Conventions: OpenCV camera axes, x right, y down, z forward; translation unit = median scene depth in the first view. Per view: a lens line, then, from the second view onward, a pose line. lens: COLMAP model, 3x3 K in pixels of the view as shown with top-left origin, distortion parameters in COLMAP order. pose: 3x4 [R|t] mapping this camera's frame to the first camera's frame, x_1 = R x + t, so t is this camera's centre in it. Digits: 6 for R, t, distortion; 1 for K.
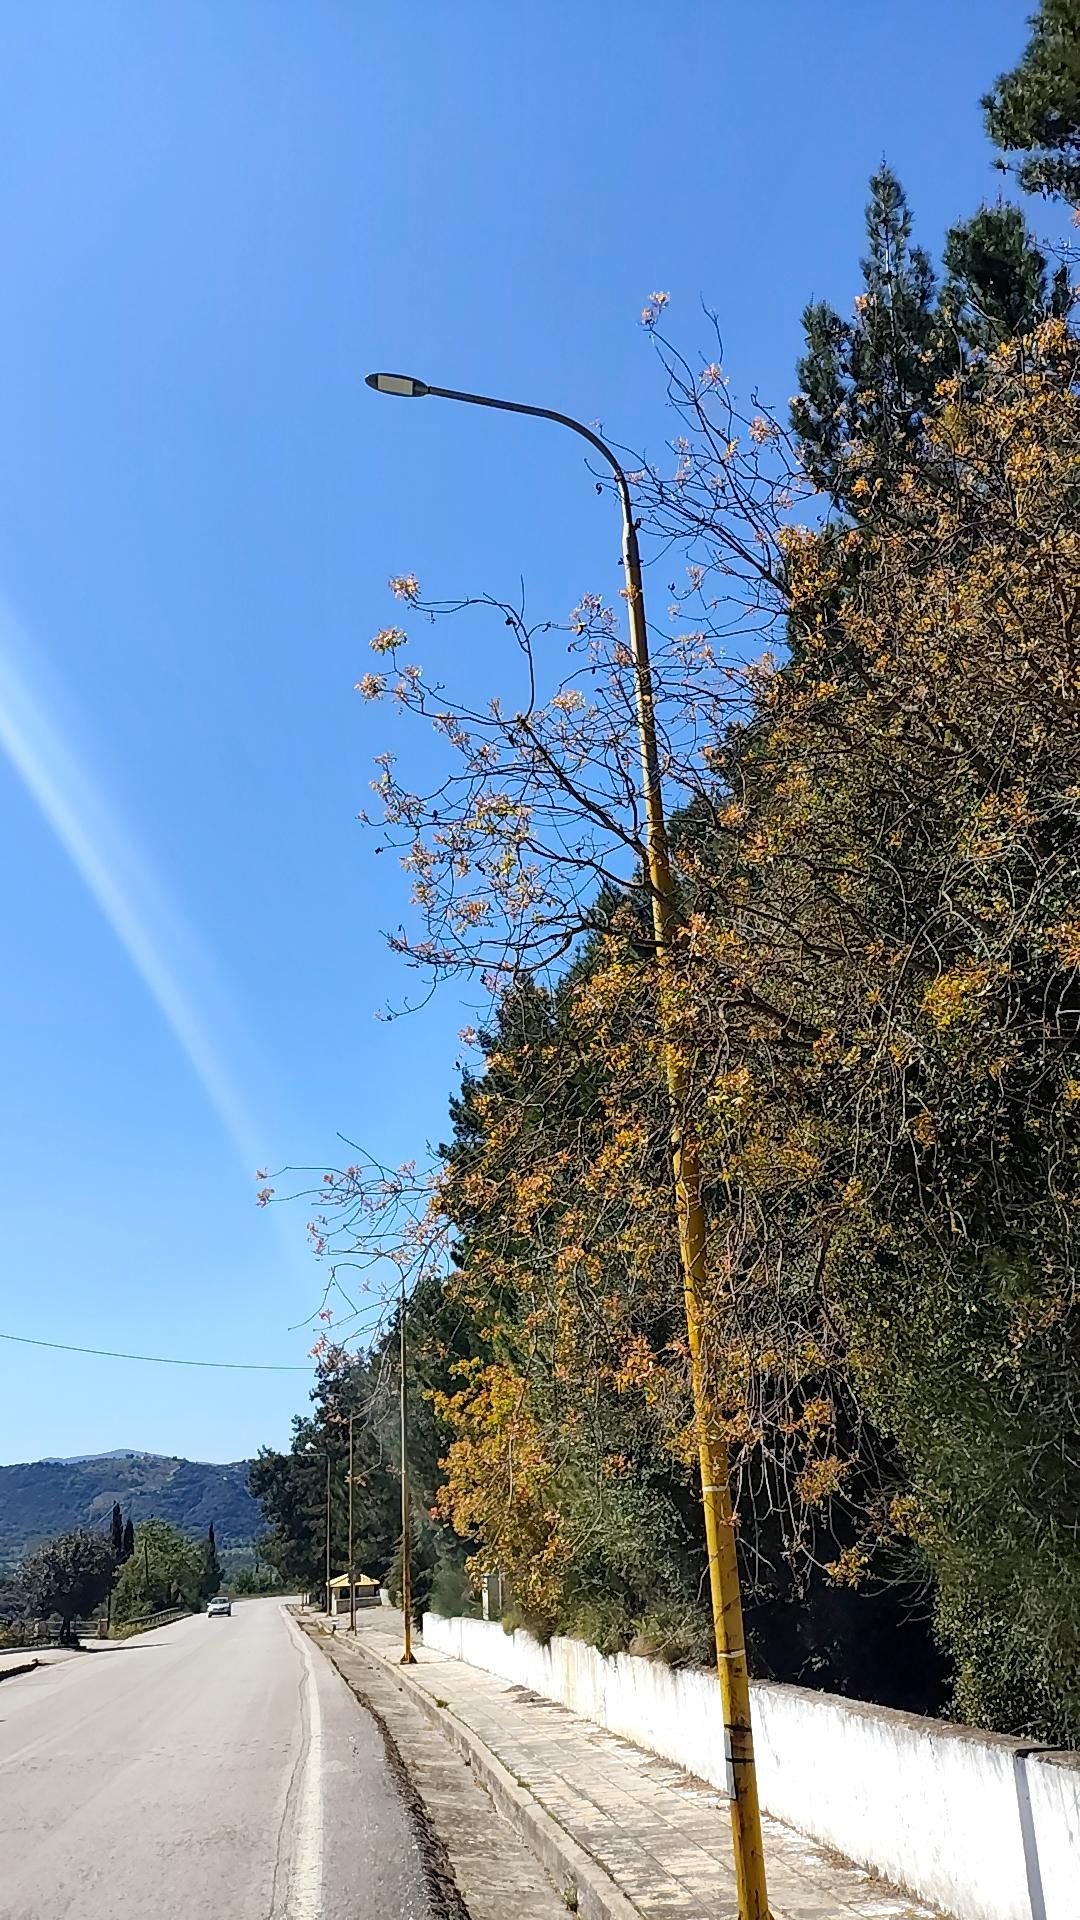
lens RADIAL K [[1416.1, 0, 540.0], [0, 1416.1, 960.0], [0, 0, 1]] dist [0.018911, -0.004779]
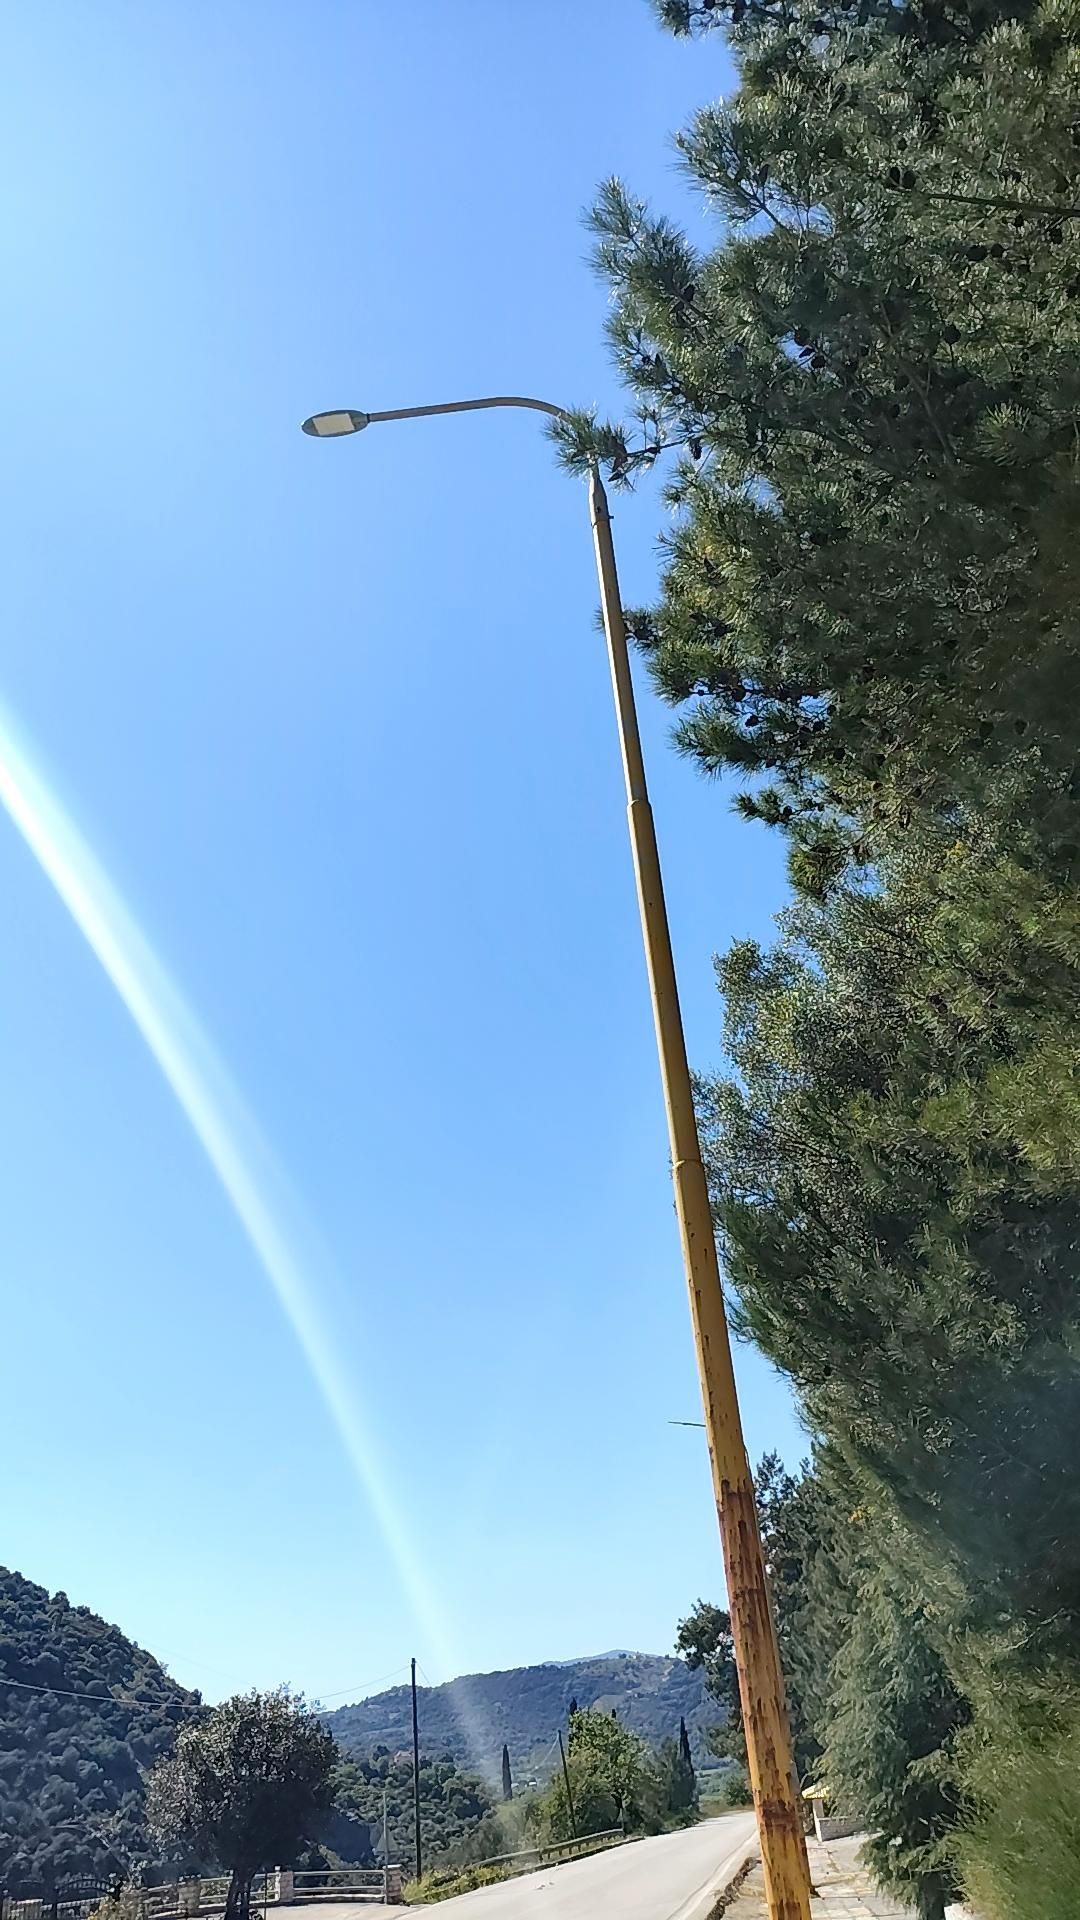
lens RADIAL K [[1416.1, 0, 540.0], [0, 1416.1, 960.0], [0, 0, 1]] dist [0.018911, -0.004779]
pose [[0.949195, -0.171035, -0.264149, -0.021077], [0.139566, 0.981137, -0.133762, 0.123764], [0.282045, 0.090100, 0.955161, 0.283910]]
